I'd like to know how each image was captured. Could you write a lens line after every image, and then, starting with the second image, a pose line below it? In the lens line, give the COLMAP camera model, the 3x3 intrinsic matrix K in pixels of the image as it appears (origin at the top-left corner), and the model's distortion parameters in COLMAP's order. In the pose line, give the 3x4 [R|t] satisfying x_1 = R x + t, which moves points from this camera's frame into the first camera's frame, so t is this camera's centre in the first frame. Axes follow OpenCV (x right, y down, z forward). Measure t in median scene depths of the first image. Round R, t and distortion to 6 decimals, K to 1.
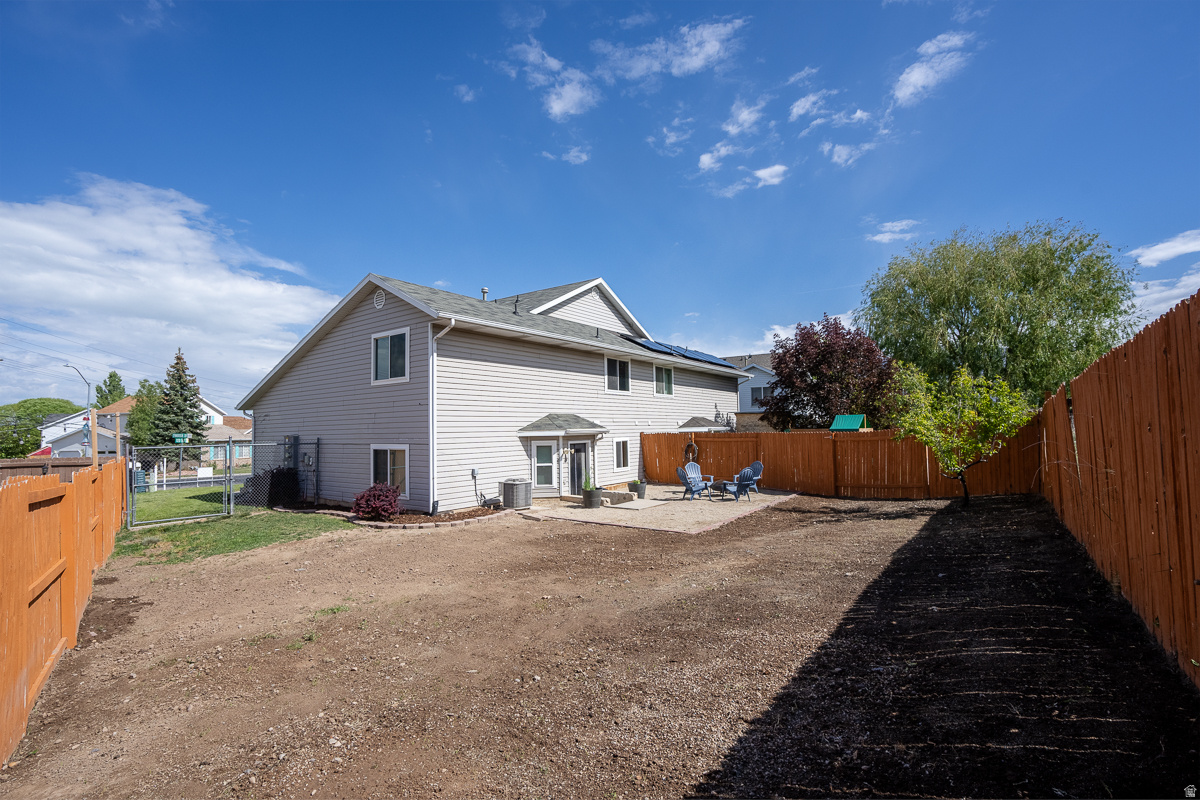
lens RADIAL K [[554.4, 0, 594.3], [0, 554.4, 400.2], [0, 0, 1]] dist [-0.062680, 0.023516]
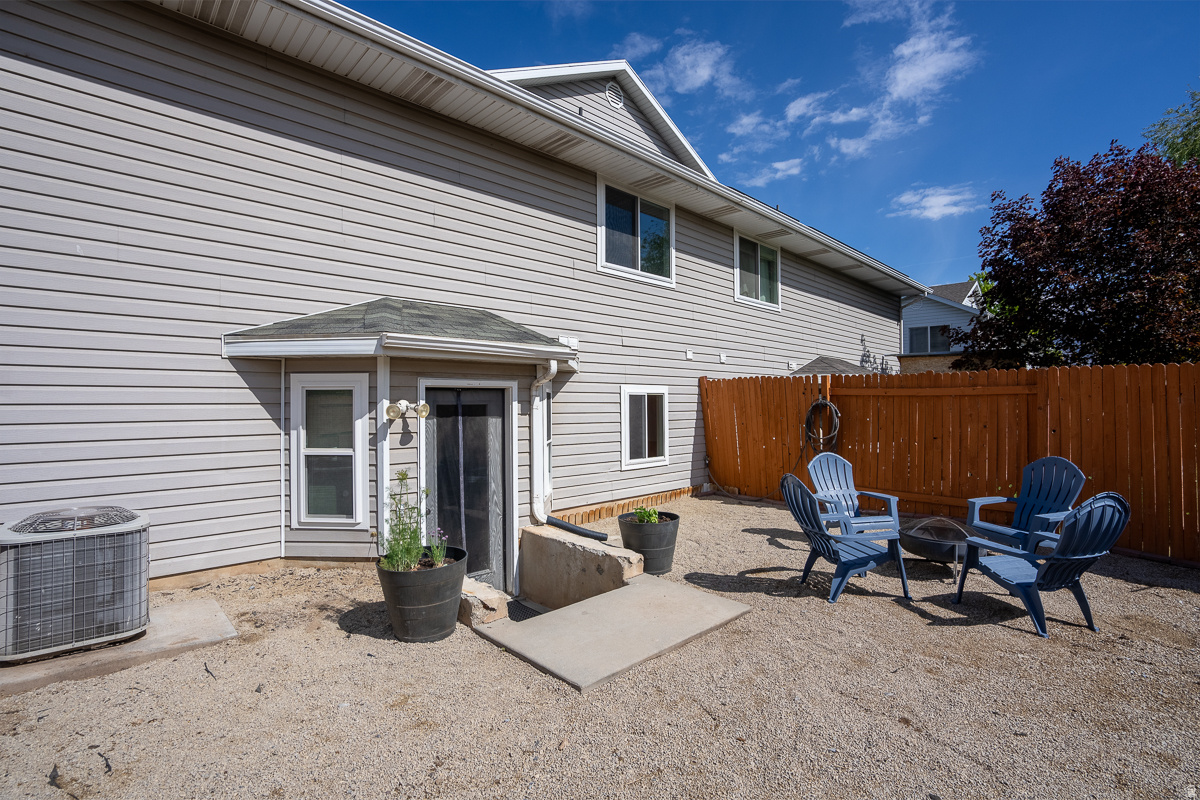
lens RADIAL K [[554.4, 0, 594.3], [0, 554.4, 400.2], [0, 0, 1]] dist [-0.062680, 0.023516]
pose [[0.982269, 0.012572, -0.187057, 0.089048], [-0.003679, 0.998849, 0.047815, 0.058890], [0.187443, -0.046279, 0.981185, 0.591515]]
